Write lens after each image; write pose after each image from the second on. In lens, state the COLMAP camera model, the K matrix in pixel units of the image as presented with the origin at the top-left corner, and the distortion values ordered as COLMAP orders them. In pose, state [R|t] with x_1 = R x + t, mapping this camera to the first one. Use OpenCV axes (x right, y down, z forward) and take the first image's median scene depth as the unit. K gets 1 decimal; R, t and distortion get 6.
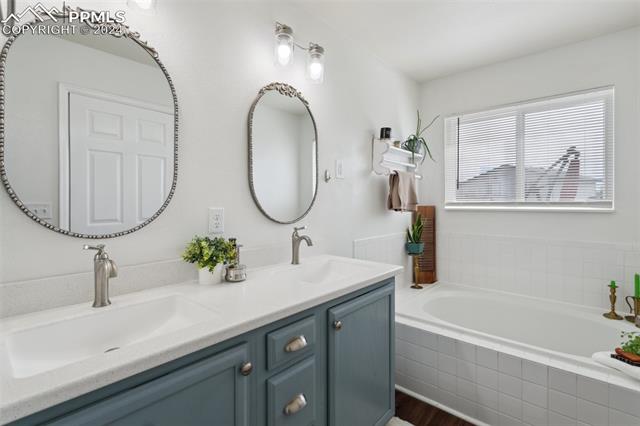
lens RADIAL K [[305.7, 0, 325.7], [0, 305.7, 201.8], [0, 0, 1]] dist [-0.002506, 0.001797]
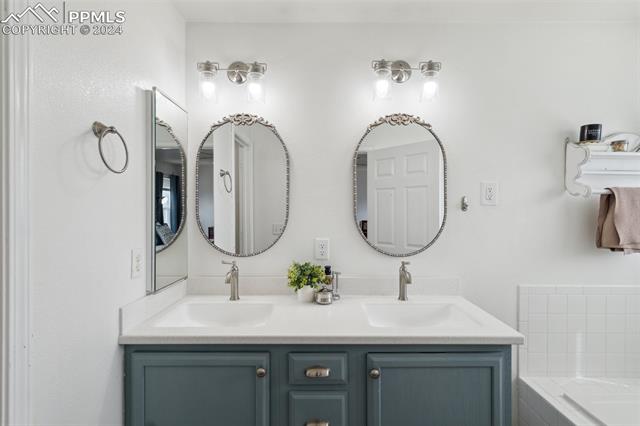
lens RADIAL K [[305.7, 0, 318.1], [0, 305.7, 212.9], [0, 0, 1]] dist [-0.002506, 0.001797]
pose [[0.659192, 0.000345, -0.751975, 0.319473], [-0.005260, 0.999978, -0.004152, -0.045359], [0.751956, 0.006692, 0.659179, 0.119053]]
